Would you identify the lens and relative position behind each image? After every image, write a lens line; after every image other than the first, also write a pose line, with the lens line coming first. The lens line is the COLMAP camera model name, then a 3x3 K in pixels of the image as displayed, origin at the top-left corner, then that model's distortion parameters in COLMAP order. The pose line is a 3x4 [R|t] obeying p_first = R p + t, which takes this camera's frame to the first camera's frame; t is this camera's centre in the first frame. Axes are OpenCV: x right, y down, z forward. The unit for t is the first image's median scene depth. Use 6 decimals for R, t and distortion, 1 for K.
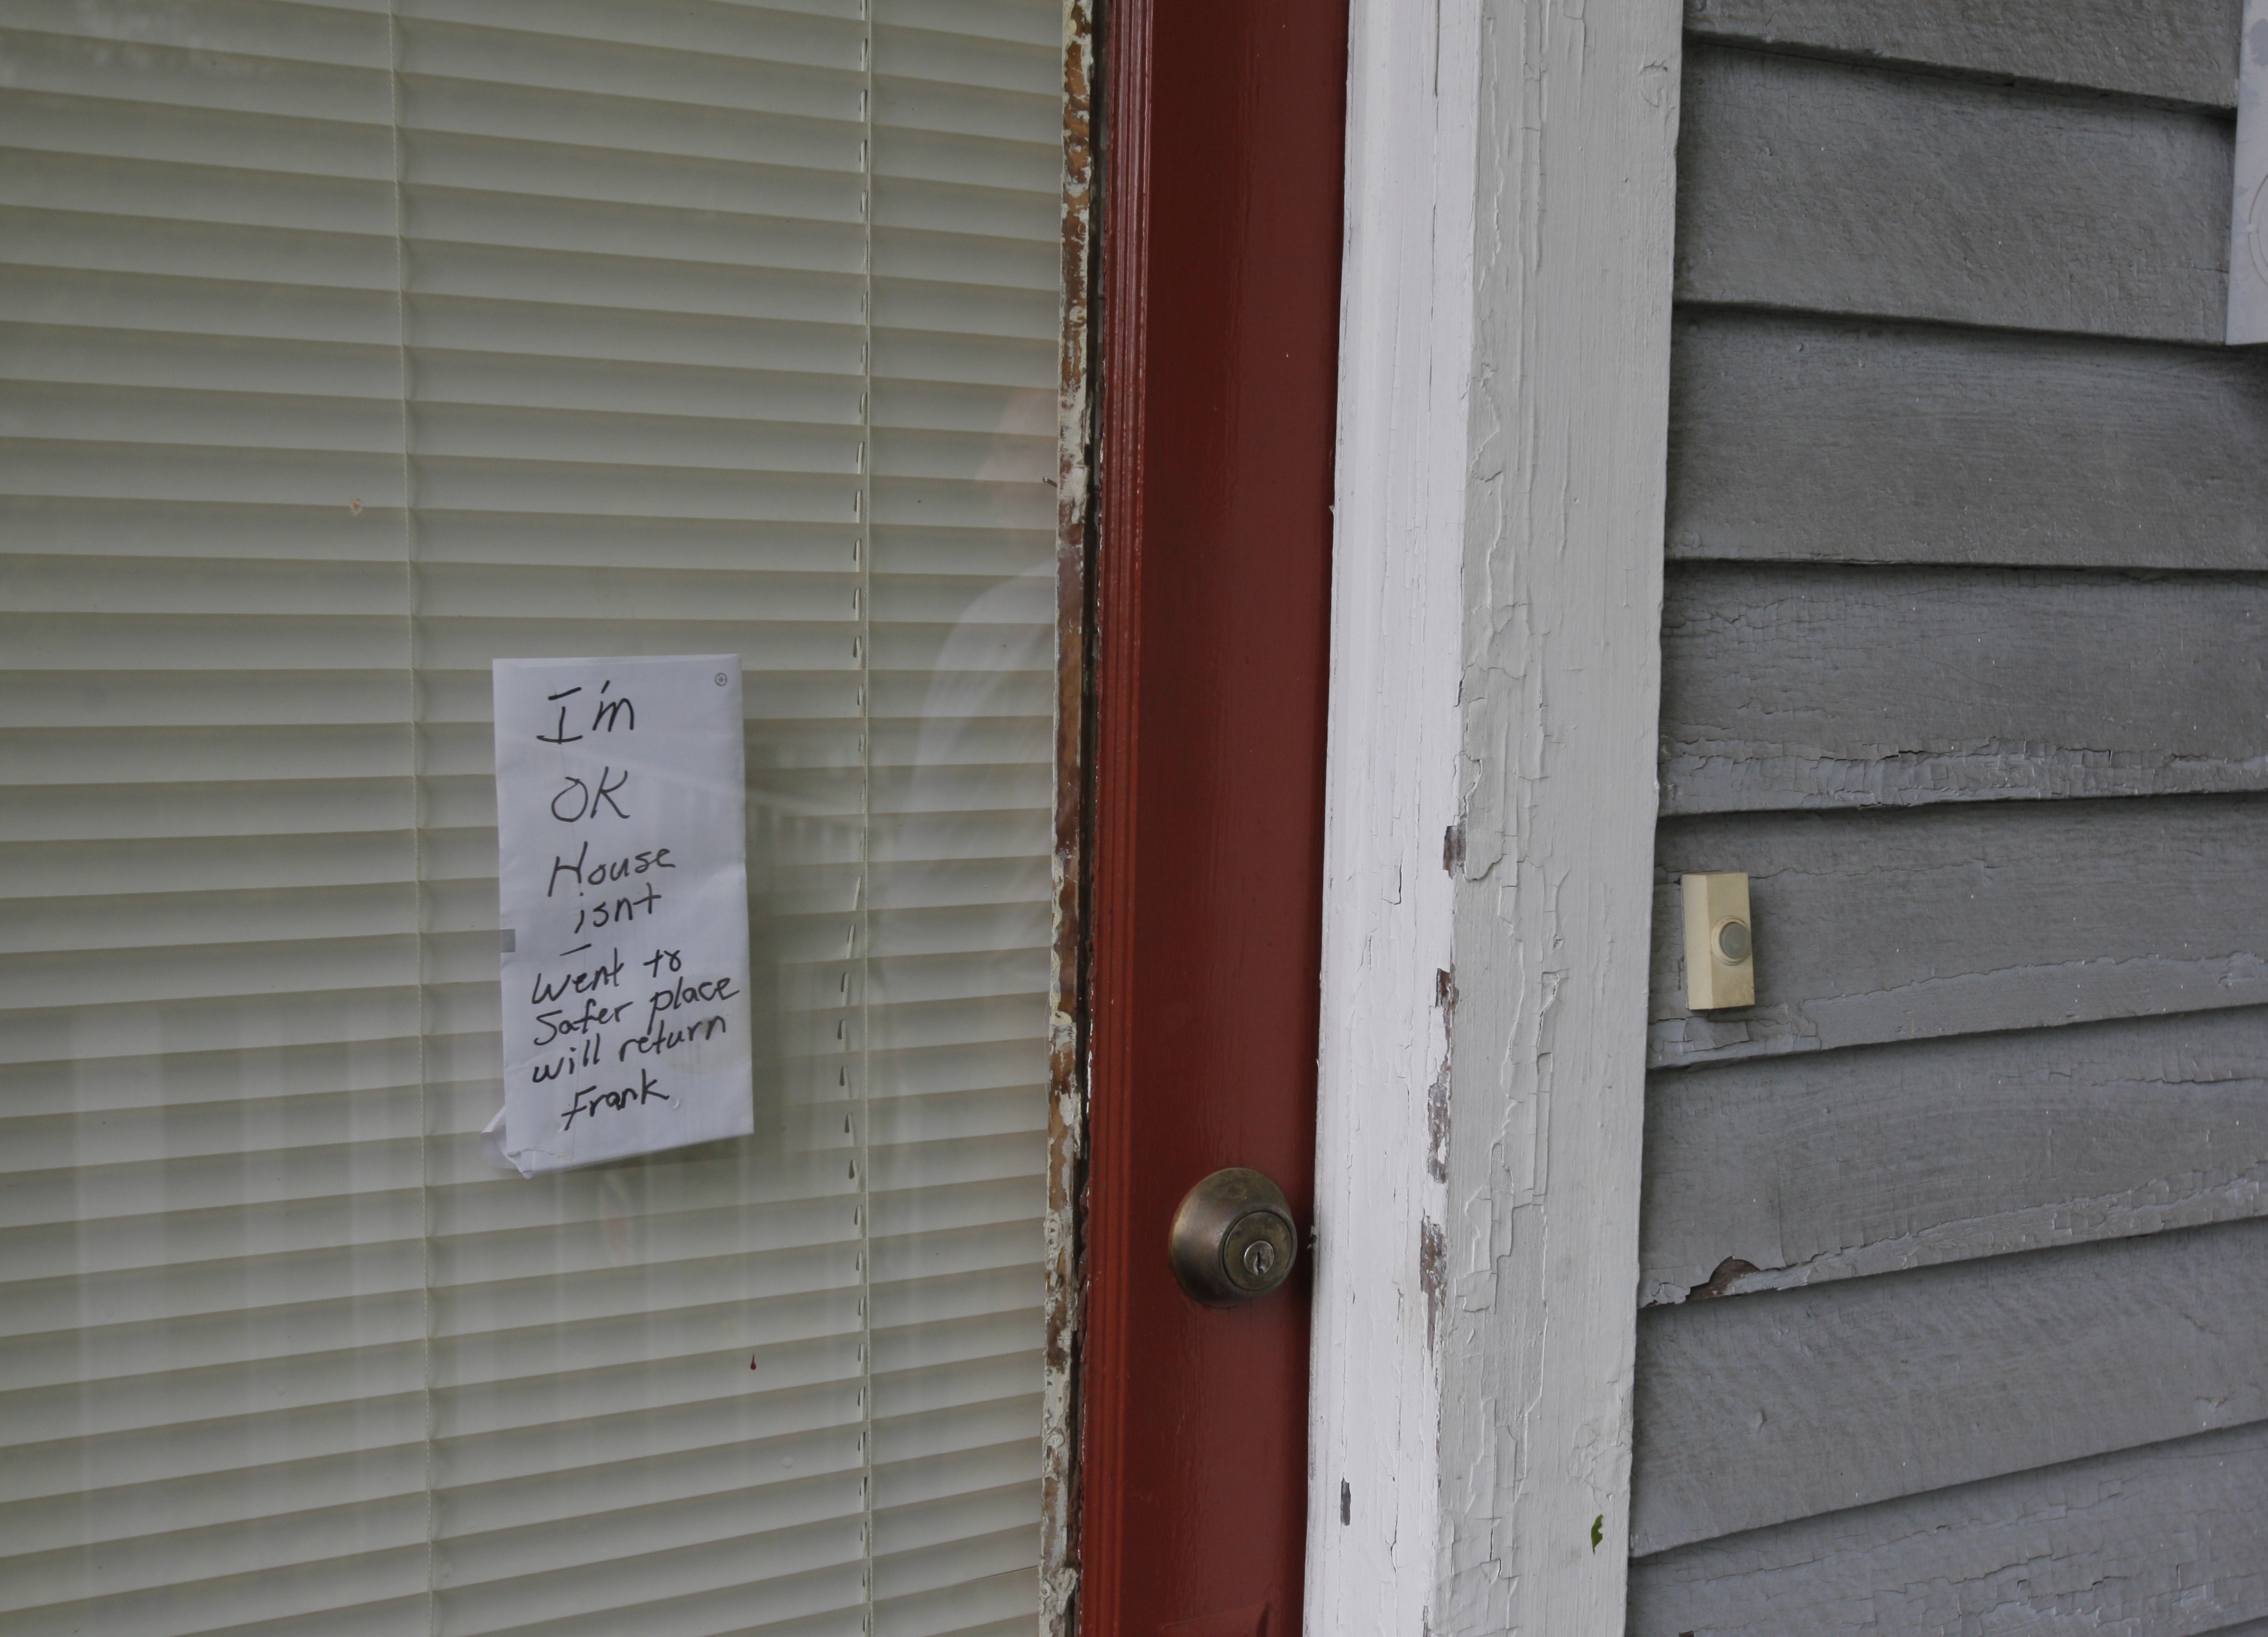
lens RADIAL K [[2277.0, 0, 1138.1], [0, 2277.0, 819.6], [0, 0, 1]] dist [0.027064, 0.000000]
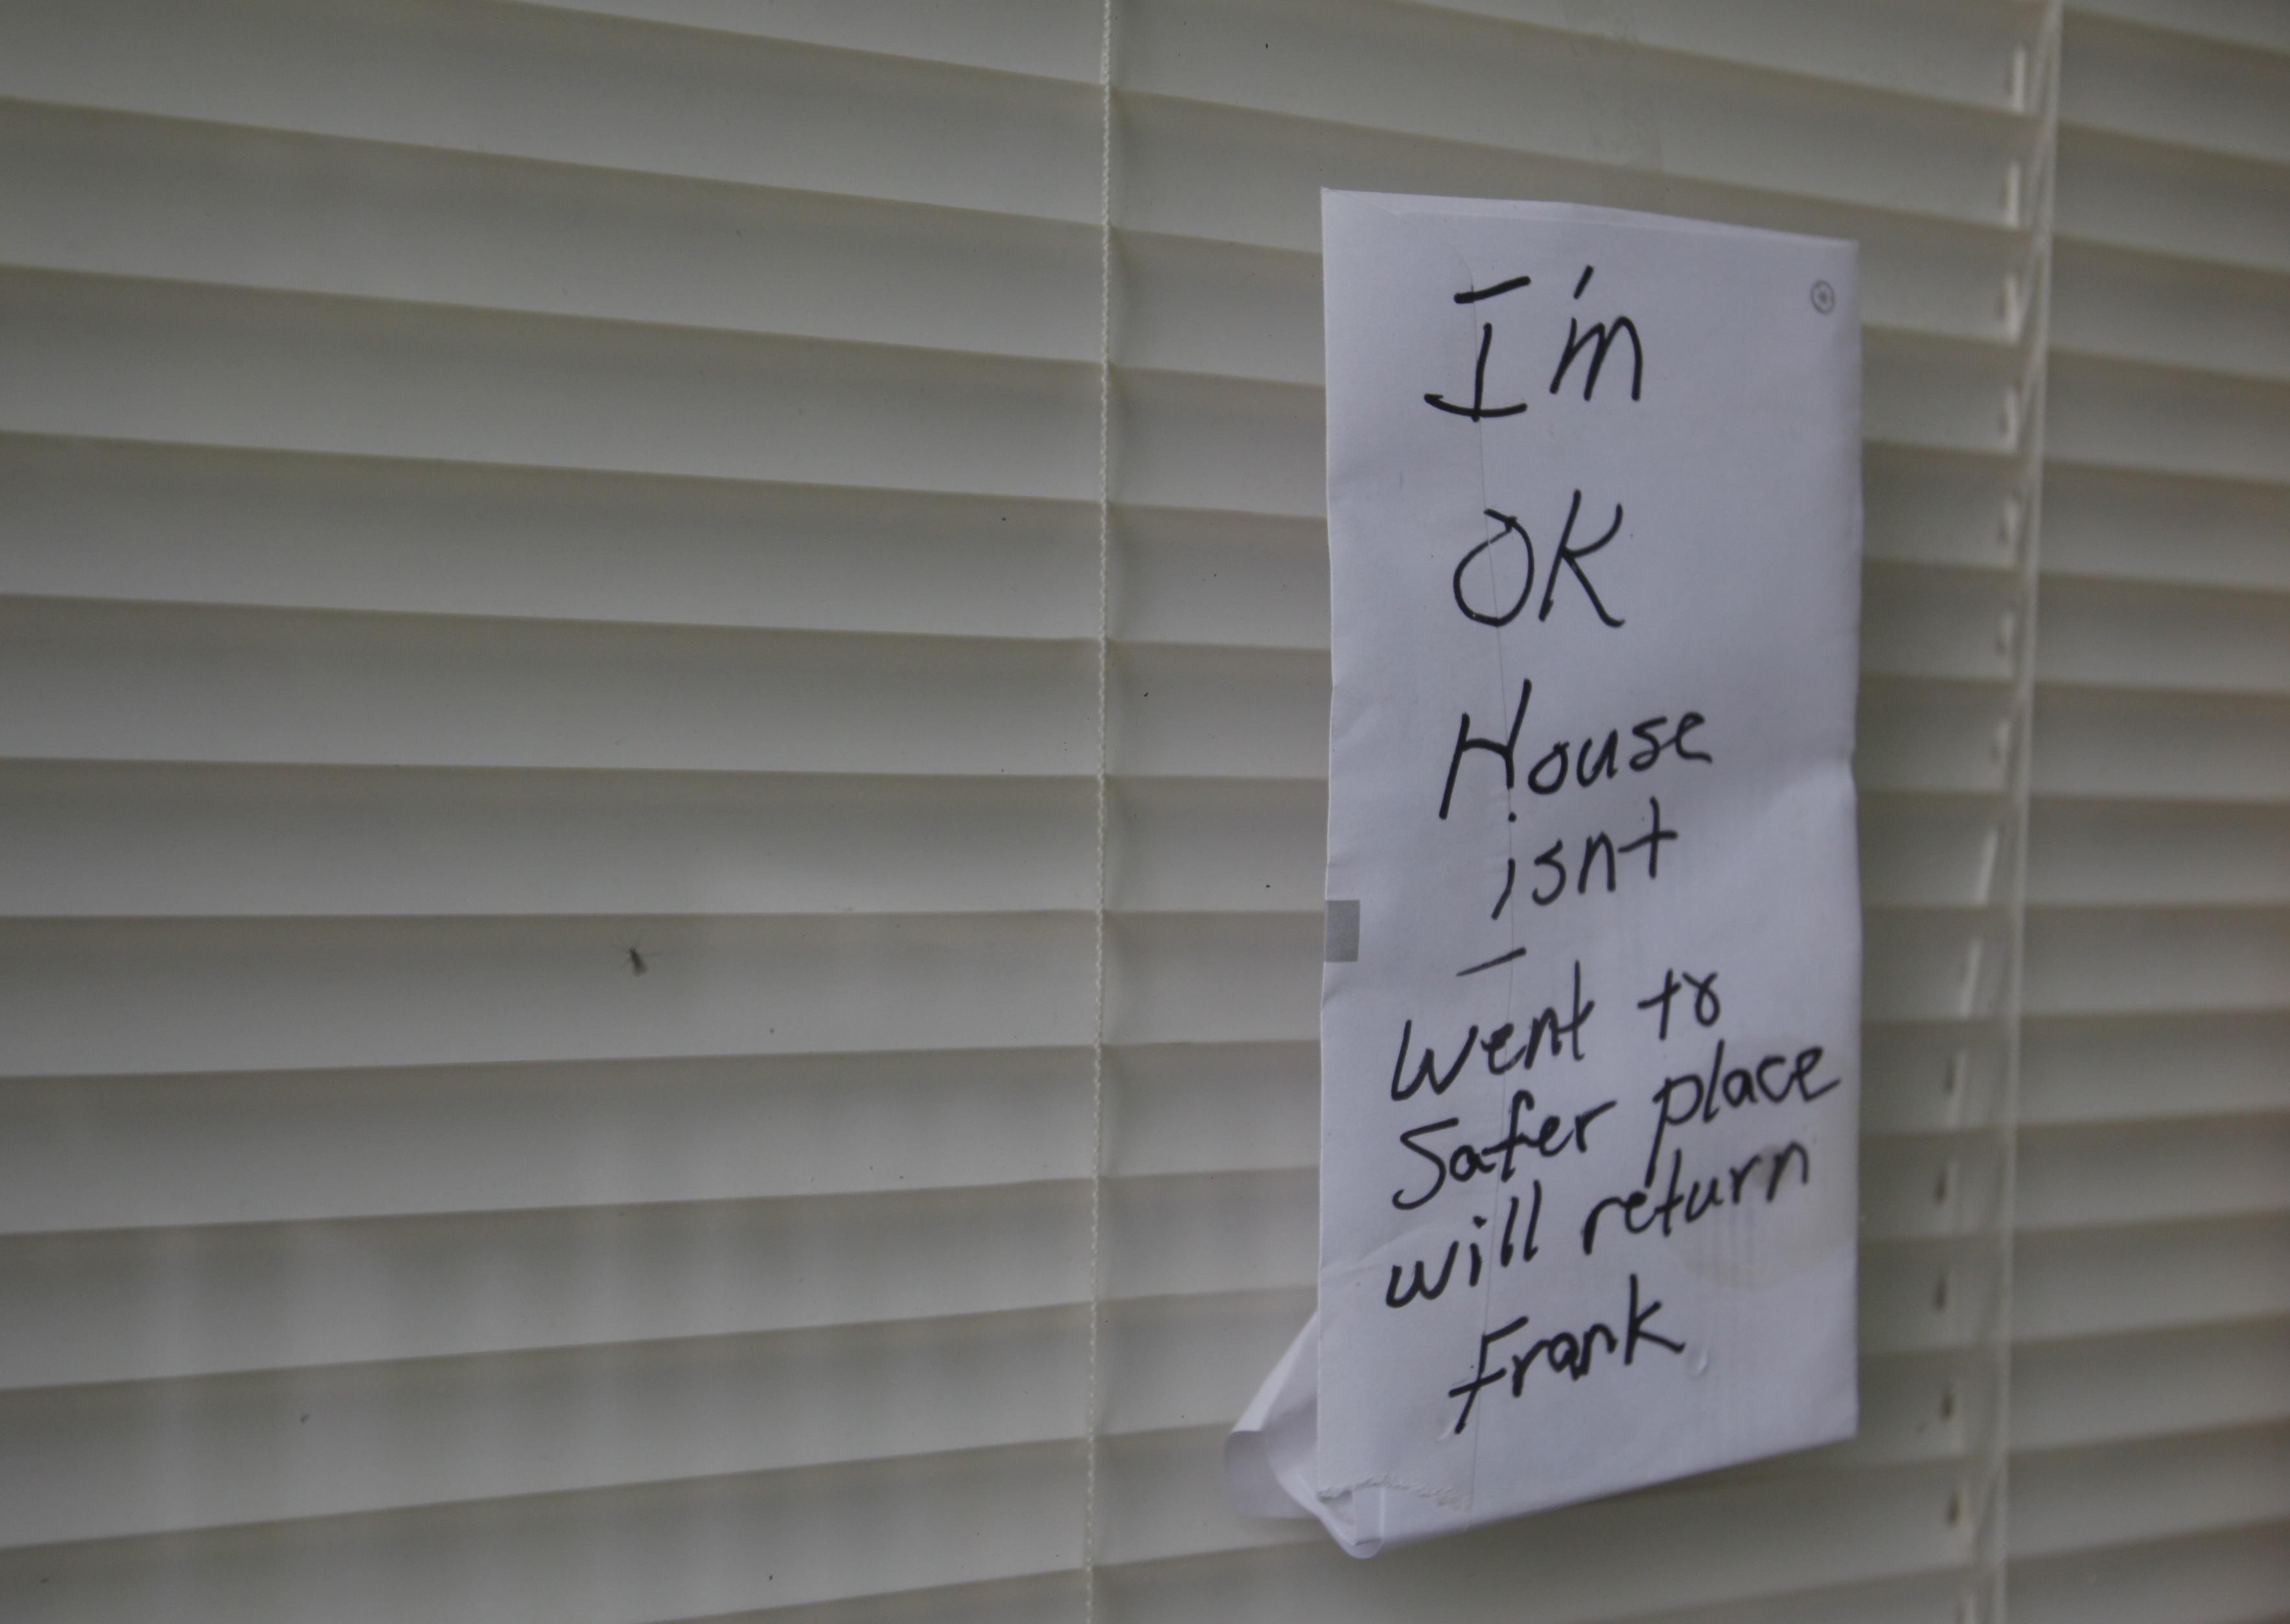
lens RADIAL K [[2193.3, 0, 1141.1], [0, 2193.3, 810.2], [0, 0, 1]] dist [0.004778, 0.000000]
pose [[0.995945, 0.004904, -0.089828, -0.270739], [-0.011107, 0.997577, -0.068681, 0.057254], [0.089274, 0.069400, 0.993586, 0.618931]]
